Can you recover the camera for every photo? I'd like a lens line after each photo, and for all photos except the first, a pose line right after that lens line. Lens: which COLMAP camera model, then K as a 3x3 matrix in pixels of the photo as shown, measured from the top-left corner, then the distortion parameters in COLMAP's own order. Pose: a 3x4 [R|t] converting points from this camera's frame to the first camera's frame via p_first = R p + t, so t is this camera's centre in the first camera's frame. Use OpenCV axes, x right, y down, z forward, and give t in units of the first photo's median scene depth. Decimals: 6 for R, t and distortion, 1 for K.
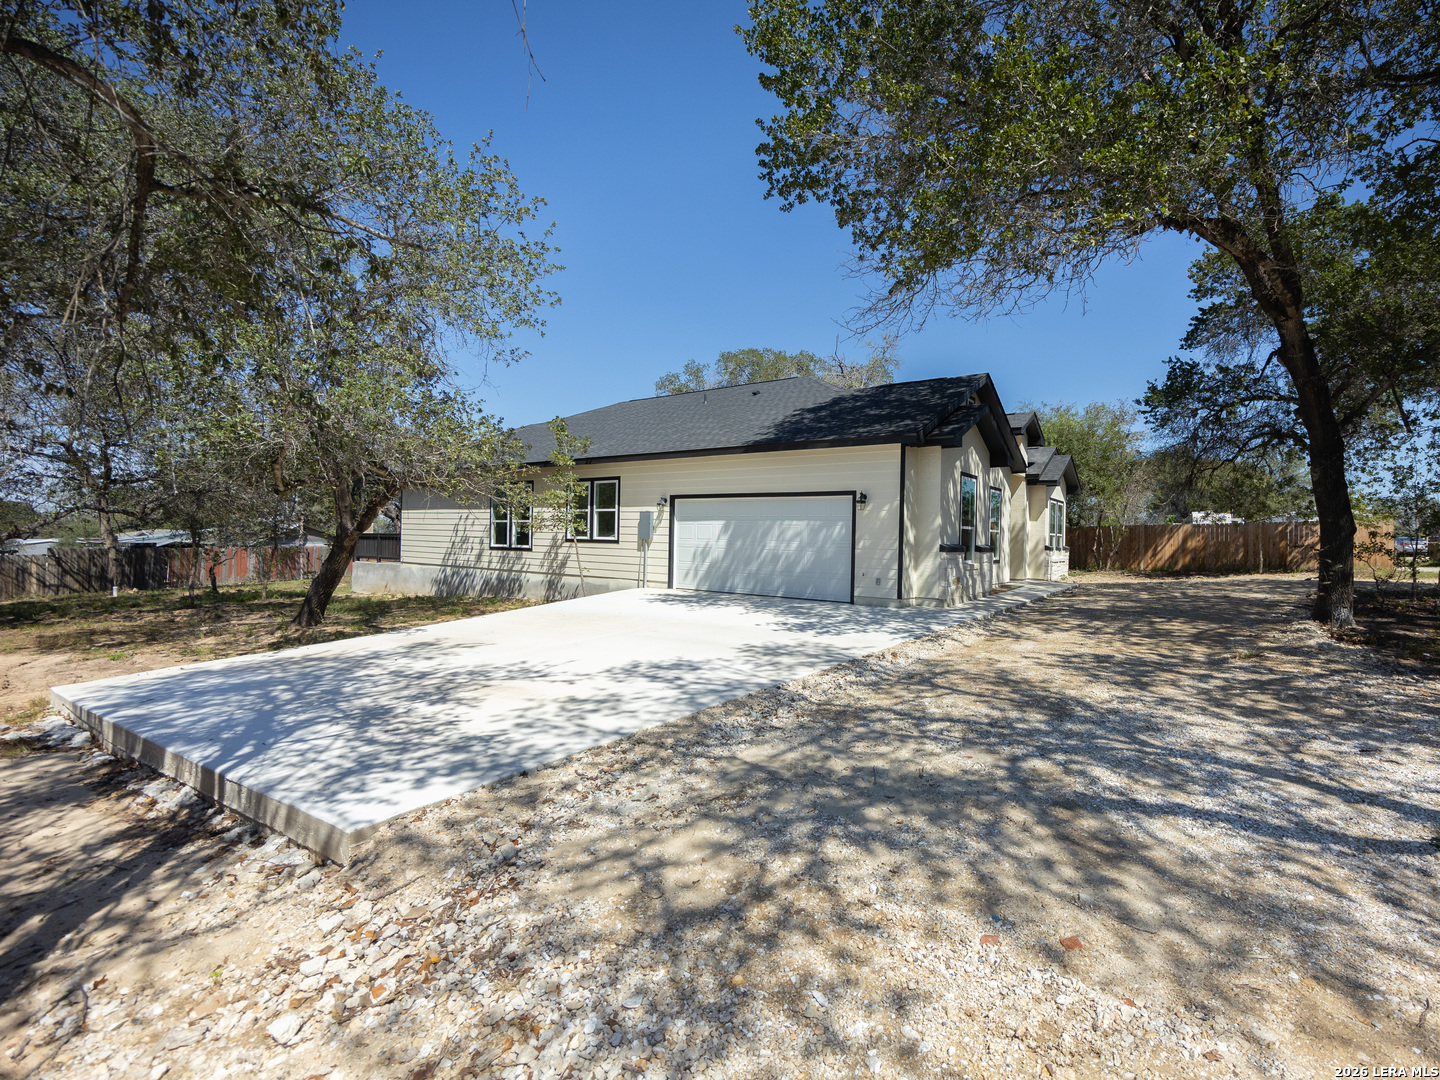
lens RADIAL K [[558.3, 0, 719.3], [0, 558.3, 539.3], [0, 0, 1]] dist [0.001924, 0.000118]
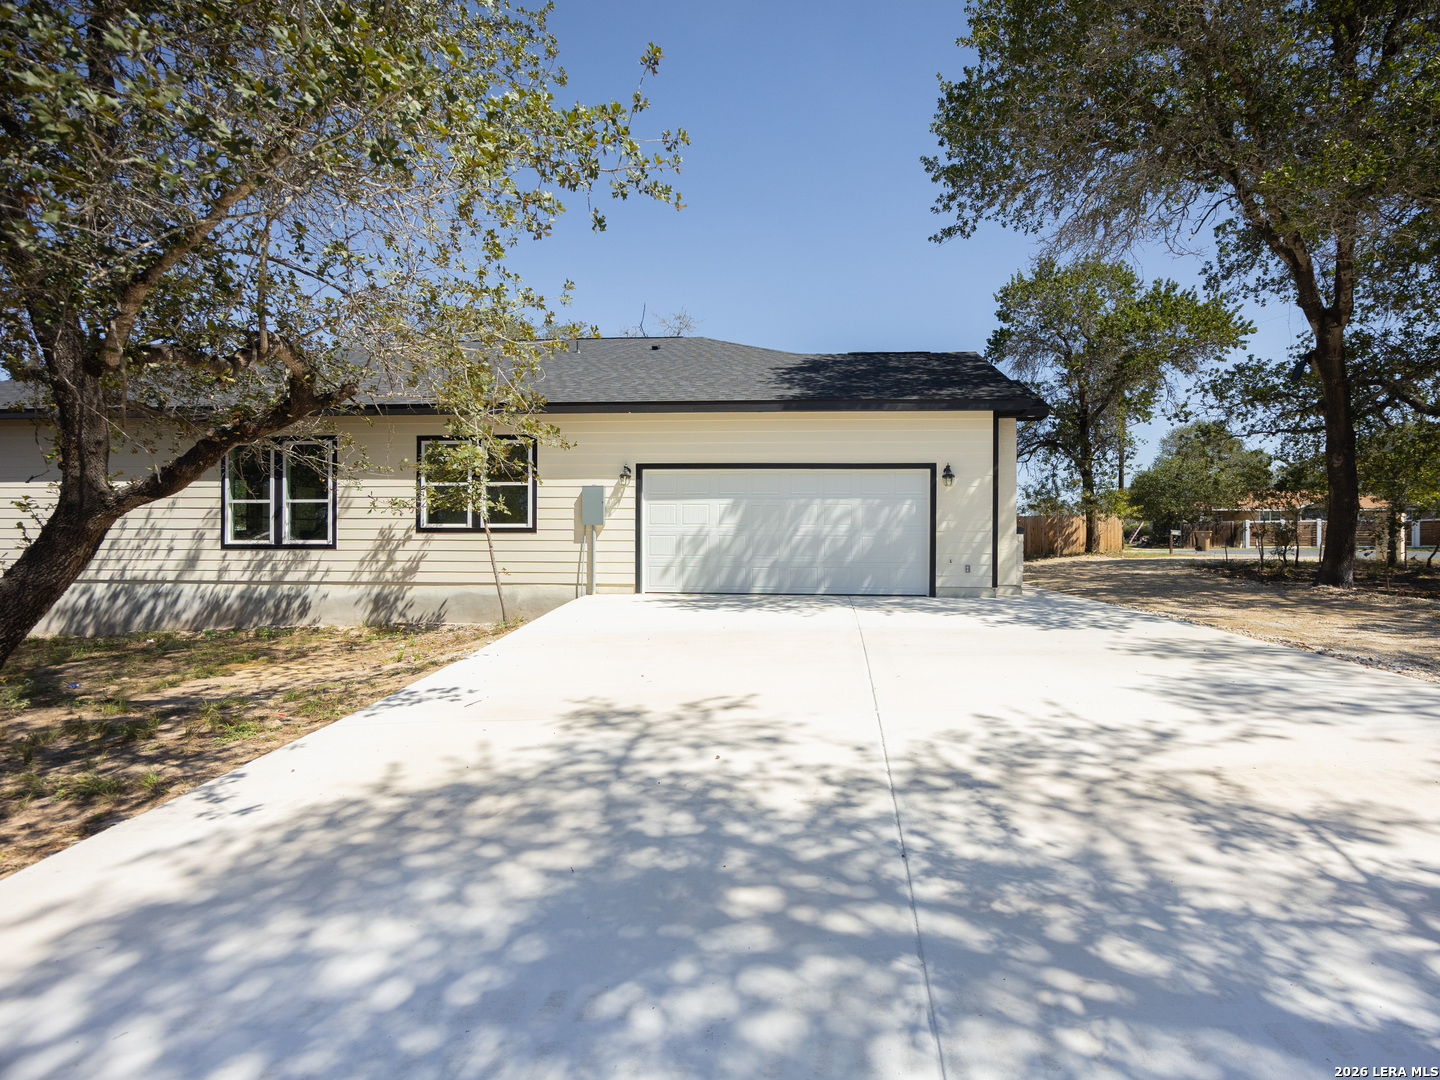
lens RADIAL K [[604.9, 0, 720.0], [0, 604.9, 540.3], [0, 0, 1]] dist [0.002870, 0.000046]
pose [[0.876832, -0.010072, 0.480691, -0.363387], [0.010706, 0.999942, 0.001422, 0.019385], [-0.480677, 0.003899, 0.876889, 0.260035]]
